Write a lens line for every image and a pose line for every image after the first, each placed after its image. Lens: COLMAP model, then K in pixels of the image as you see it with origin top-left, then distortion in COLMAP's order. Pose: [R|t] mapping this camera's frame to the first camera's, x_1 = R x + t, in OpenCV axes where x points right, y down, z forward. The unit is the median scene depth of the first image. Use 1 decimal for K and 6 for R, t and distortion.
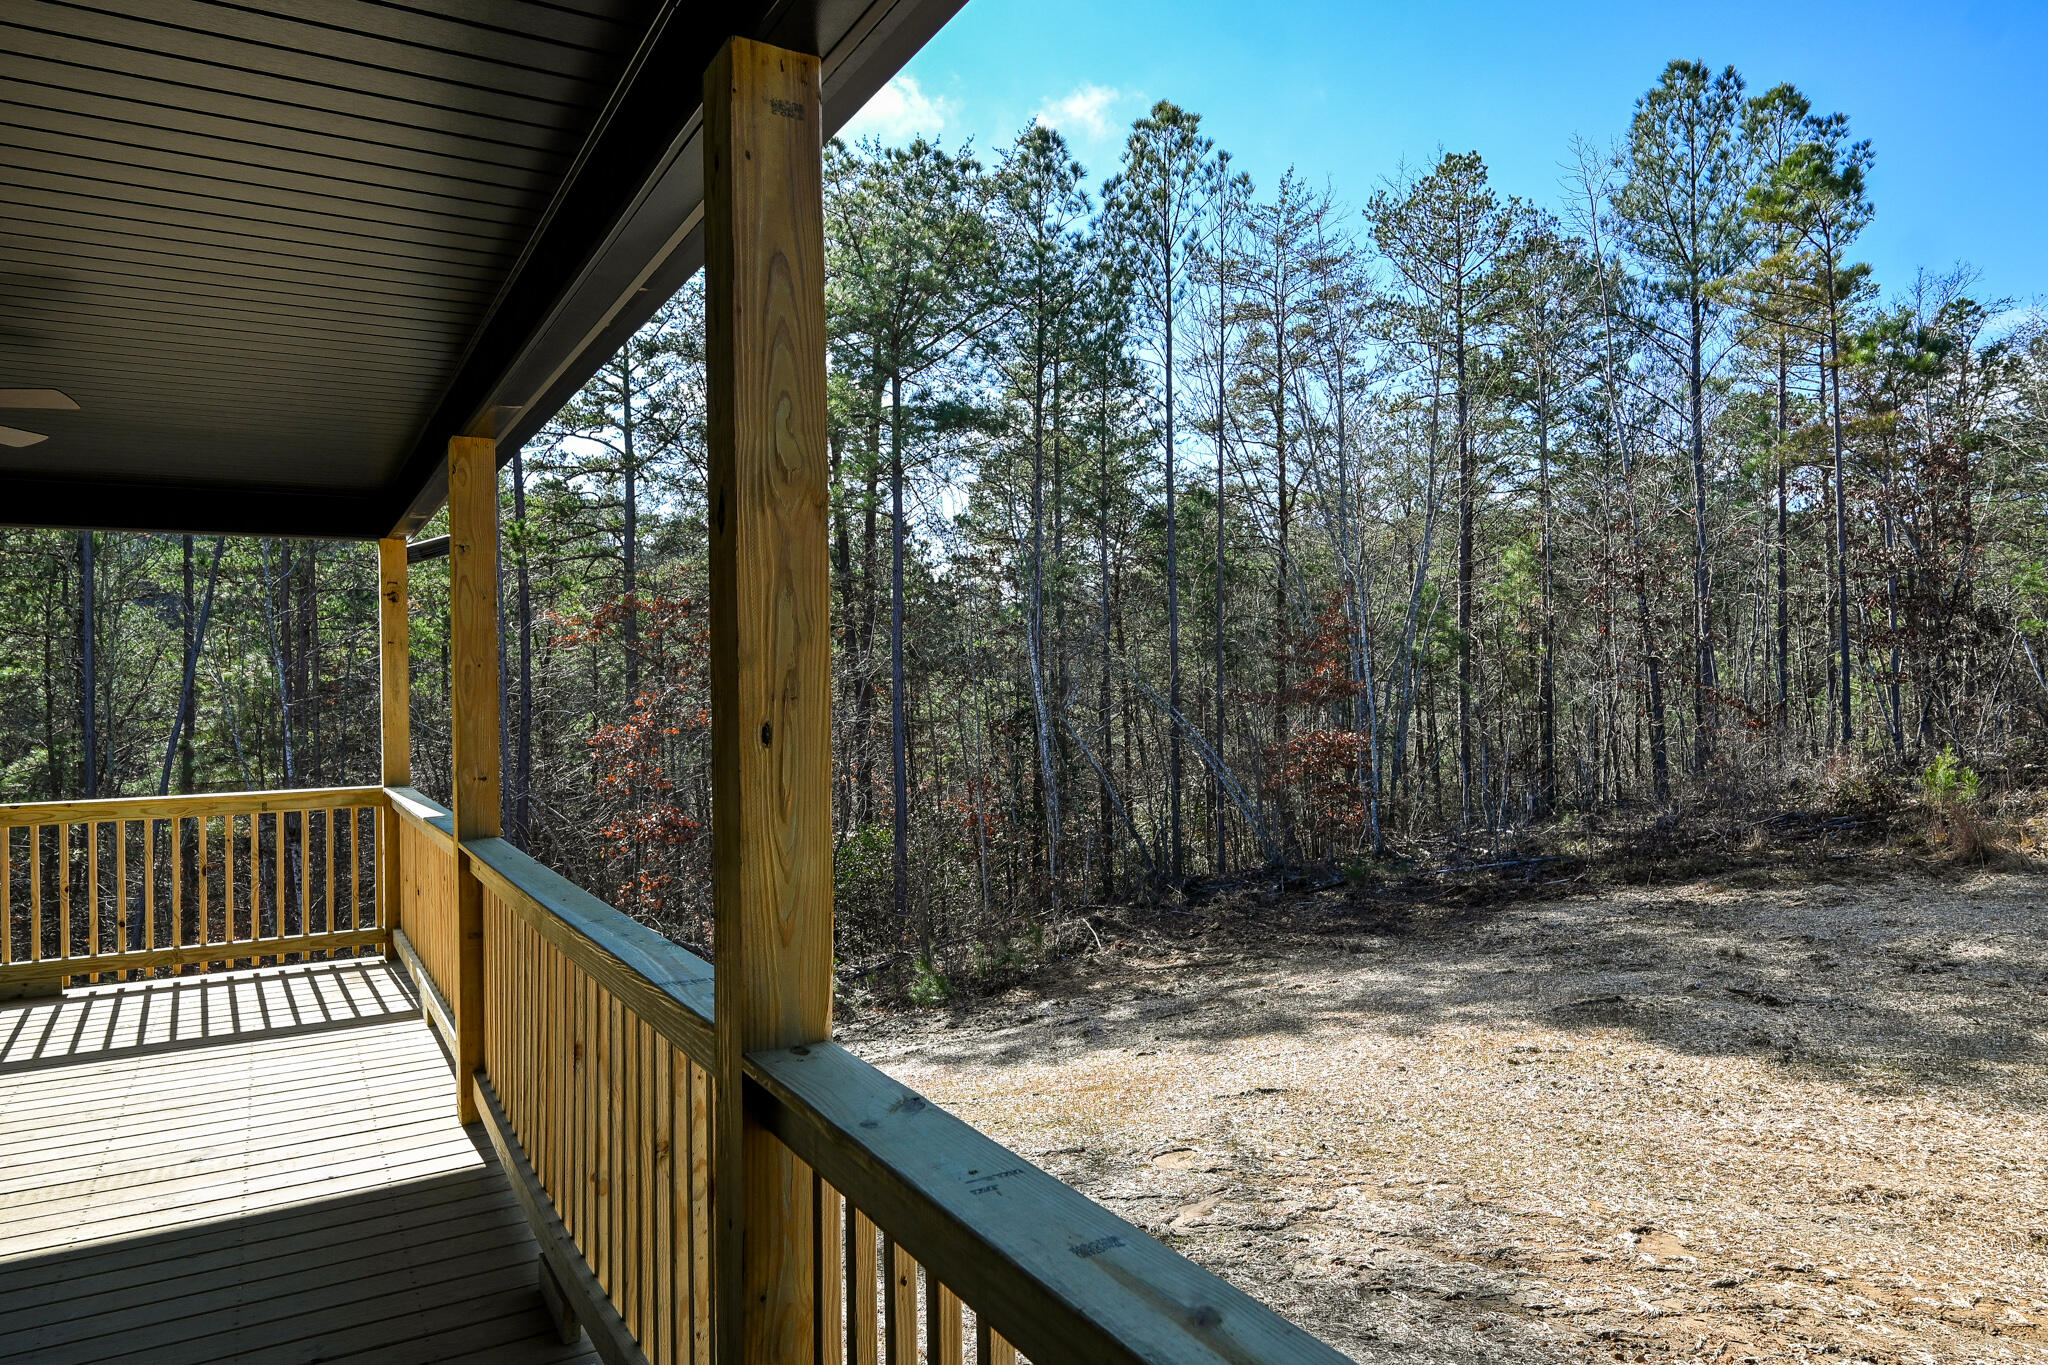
lens RADIAL K [[1306.6, 0, 1024.0], [0, 1306.6, 682.5], [0, 0, 1]] dist [-0.000999, 0.001371]
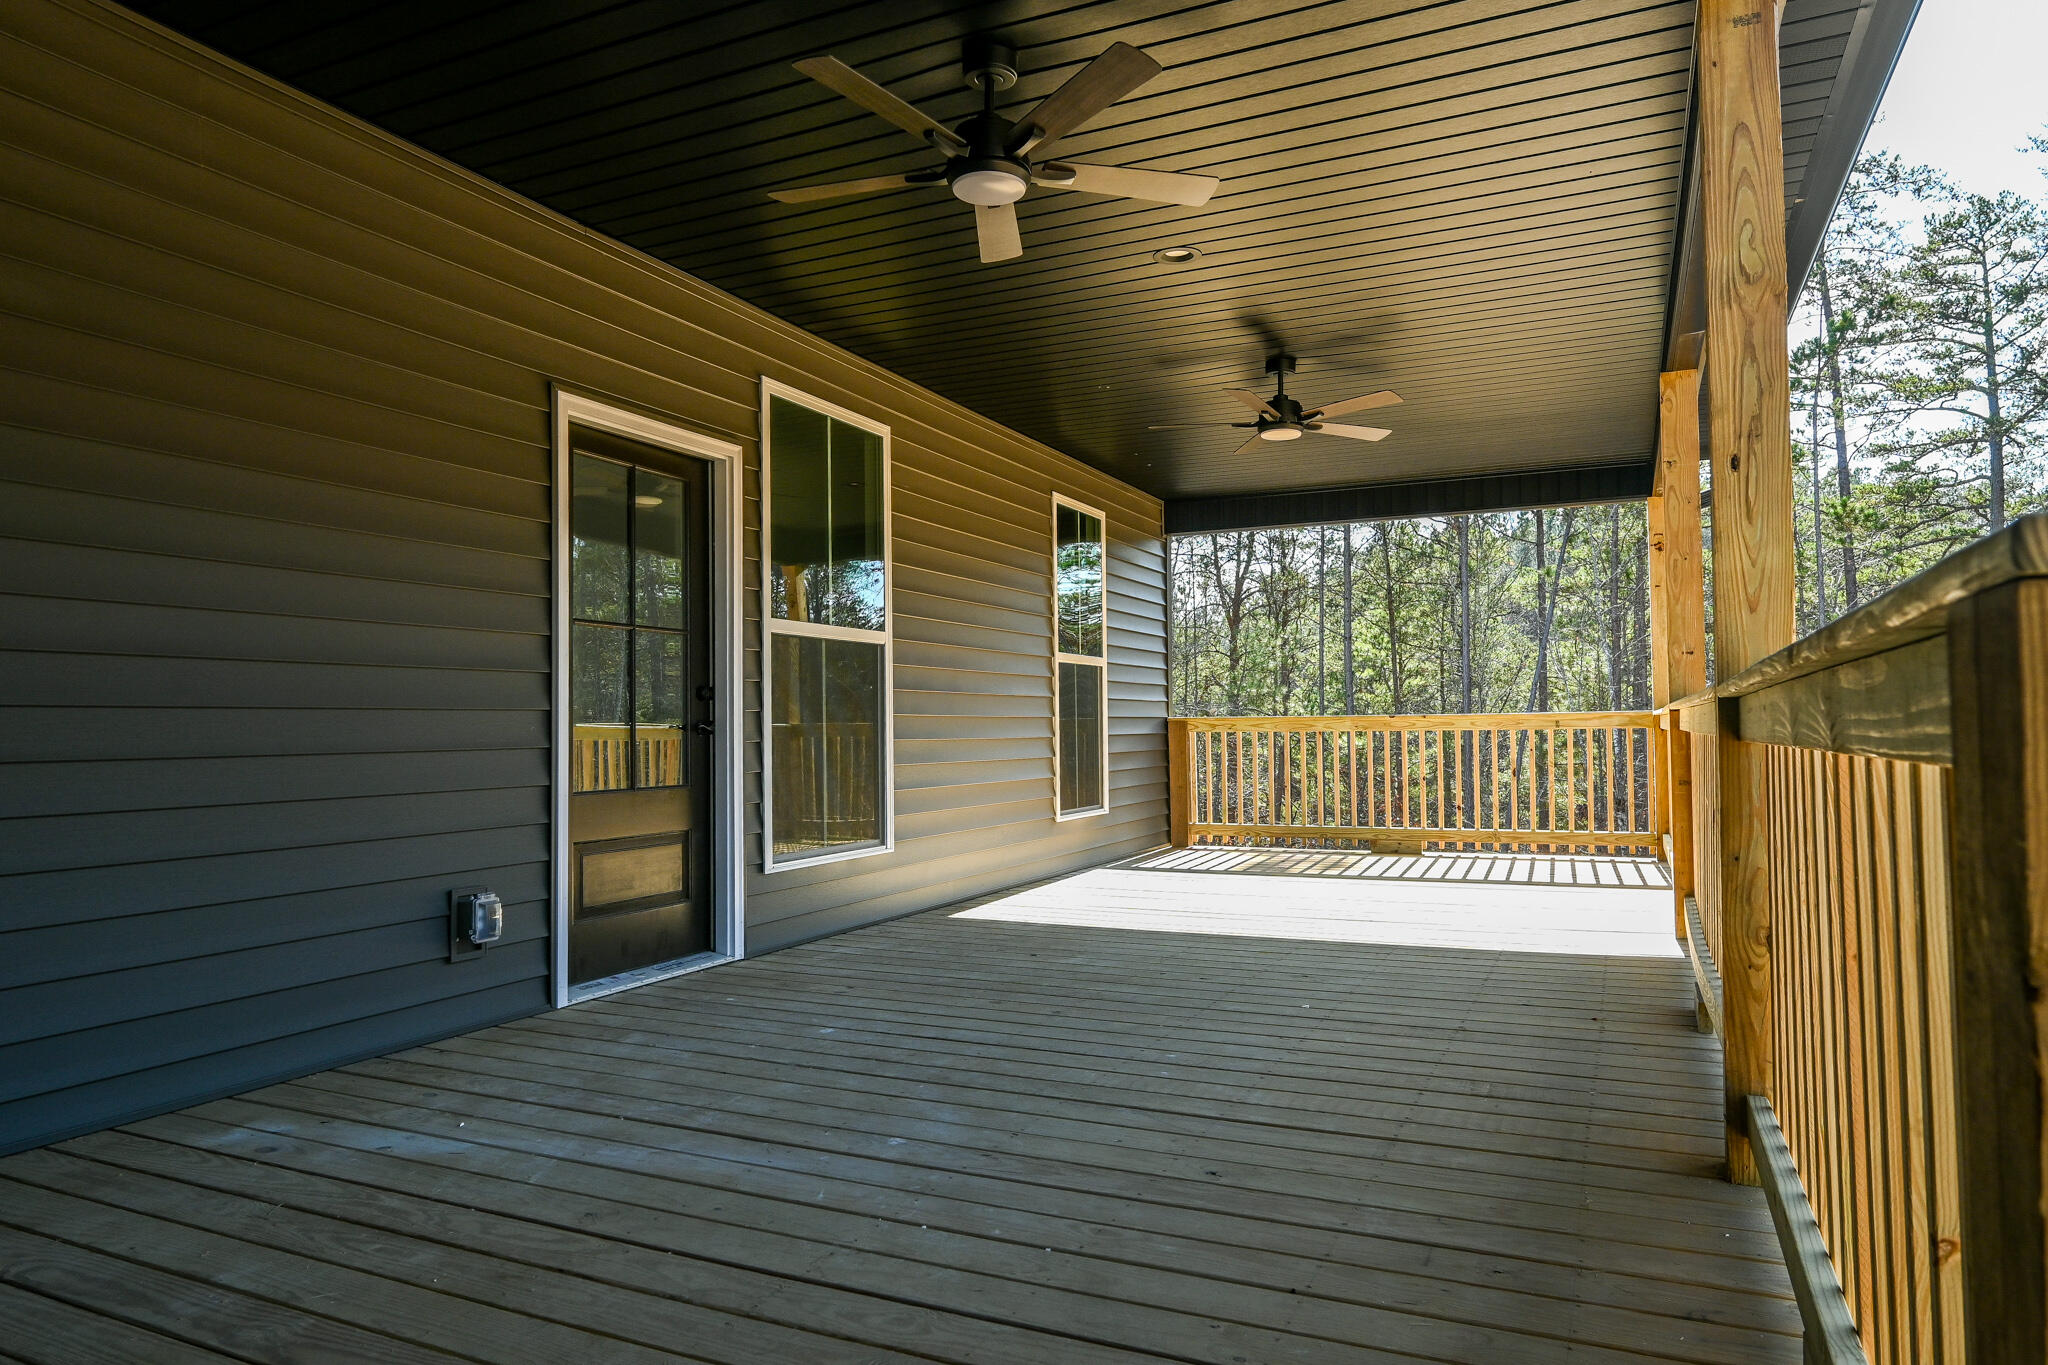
lens RADIAL K [[1306.6, 0, 1024.0], [0, 1306.6, 682.5], [0, 0, 1]] dist [-0.000999, 0.001371]
pose [[0.572145, -0.024384, -0.819790, 0.143858], [0.003595, 0.999623, -0.027224, 0.087289], [0.820144, 0.012629, 0.572017, -0.121928]]
